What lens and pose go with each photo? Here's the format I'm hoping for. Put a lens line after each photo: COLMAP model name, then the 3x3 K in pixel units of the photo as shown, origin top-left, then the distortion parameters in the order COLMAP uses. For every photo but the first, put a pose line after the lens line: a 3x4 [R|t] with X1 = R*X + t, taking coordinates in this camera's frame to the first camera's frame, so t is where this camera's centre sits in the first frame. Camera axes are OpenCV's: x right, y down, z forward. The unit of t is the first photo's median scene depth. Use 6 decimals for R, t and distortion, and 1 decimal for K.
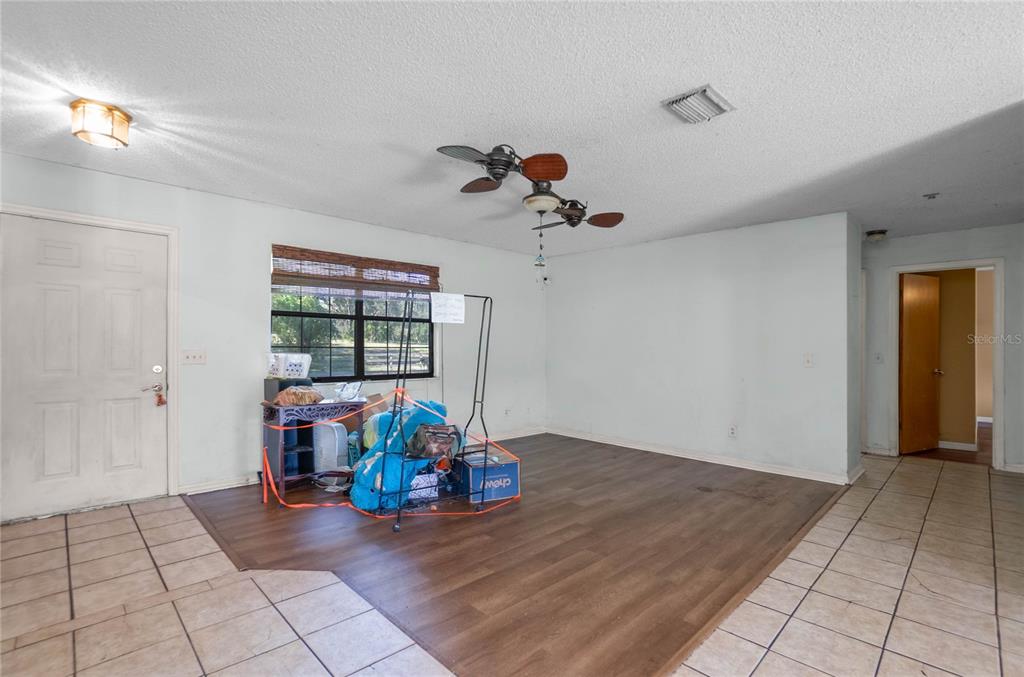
lens RADIAL K [[468.3, 0, 512.0], [0, 468.3, 338.5], [0, 0, 1]] dist [-0.052585, 0.000112]
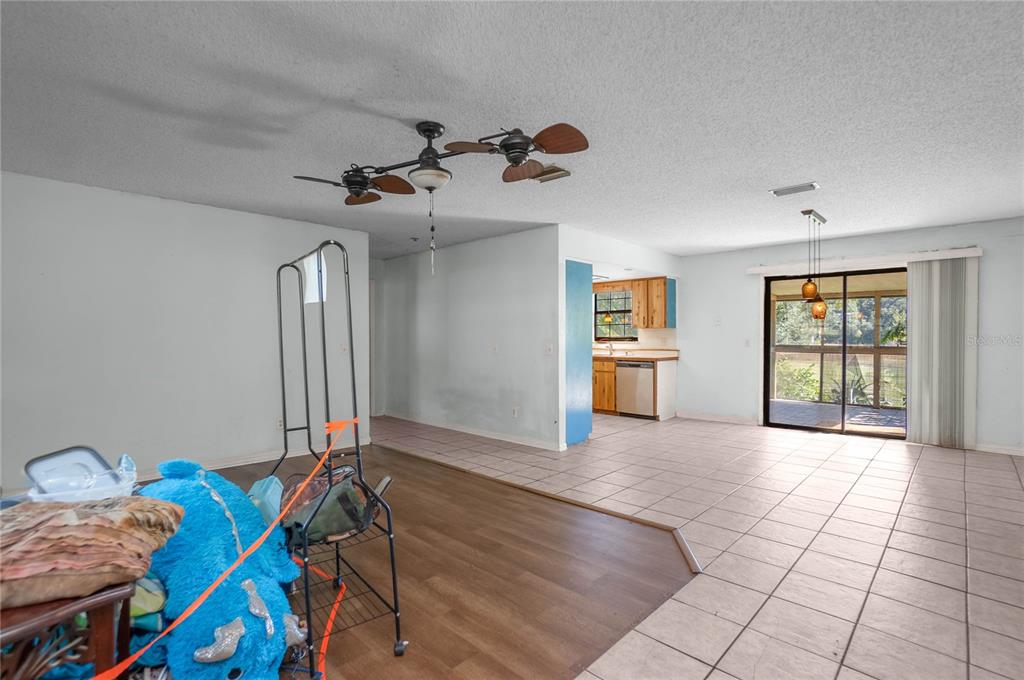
lens RADIAL K [[468.3, 0, 512.0], [0, 468.3, 340.0], [0, 0, 1]] dist [-0.052585, 0.000112]
pose [[-0.033119, -0.013508, 0.999360, -0.833291], [-0.012655, 0.999834, 0.013095, 0.002742], [-0.999371, -0.012213, -0.033284, 0.878837]]
